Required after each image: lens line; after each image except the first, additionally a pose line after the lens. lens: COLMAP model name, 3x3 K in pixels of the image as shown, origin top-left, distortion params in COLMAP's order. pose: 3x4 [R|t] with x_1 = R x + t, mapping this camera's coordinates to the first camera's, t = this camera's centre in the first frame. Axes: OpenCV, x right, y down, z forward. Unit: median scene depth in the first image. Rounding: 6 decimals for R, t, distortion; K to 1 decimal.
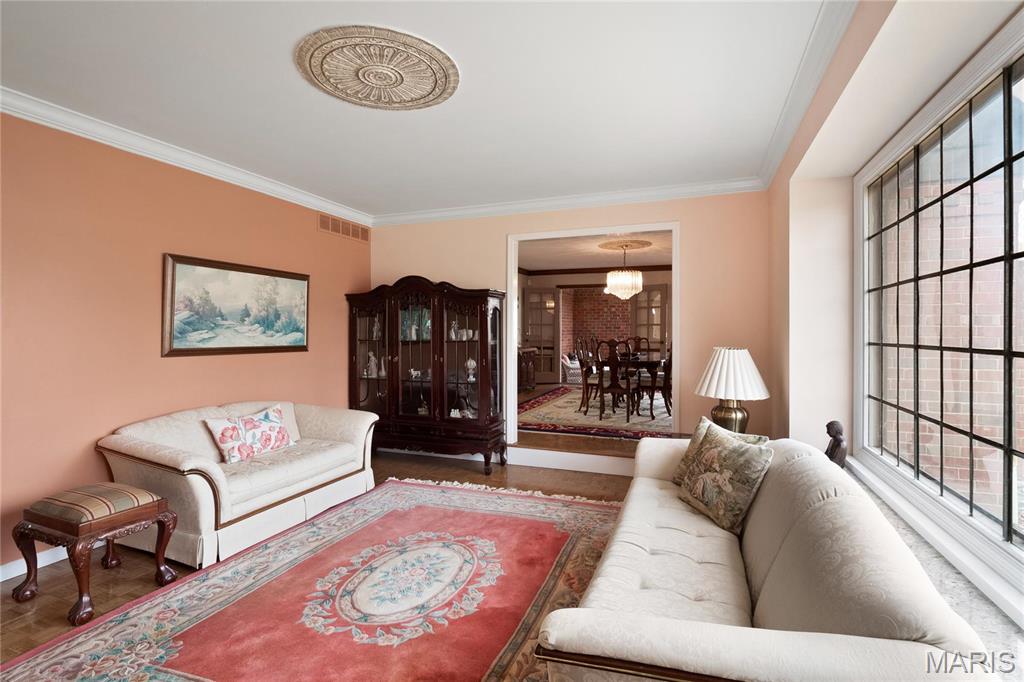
lens RADIAL K [[479.2, 0, 518.9], [0, 479.2, 333.6], [0, 0, 1]] dist [-0.008280, -0.001957]
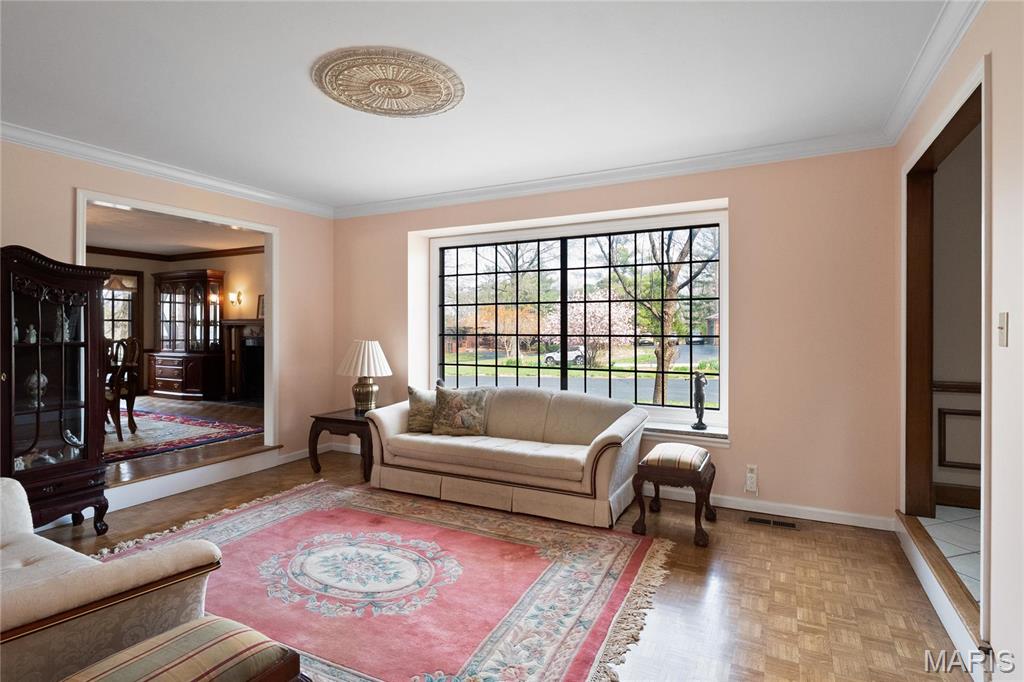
lens RADIAL K [[510.9, 0, 515.2], [0, 510.9, 336.7], [0, 0, 1]] dist [-0.002928, -0.000805]
pose [[0.123311, -0.016163, 0.992236, -1.045391], [0.008386, 0.999849, 0.015244, 0.001922], [-0.992333, 0.006441, 0.123428, 0.444922]]
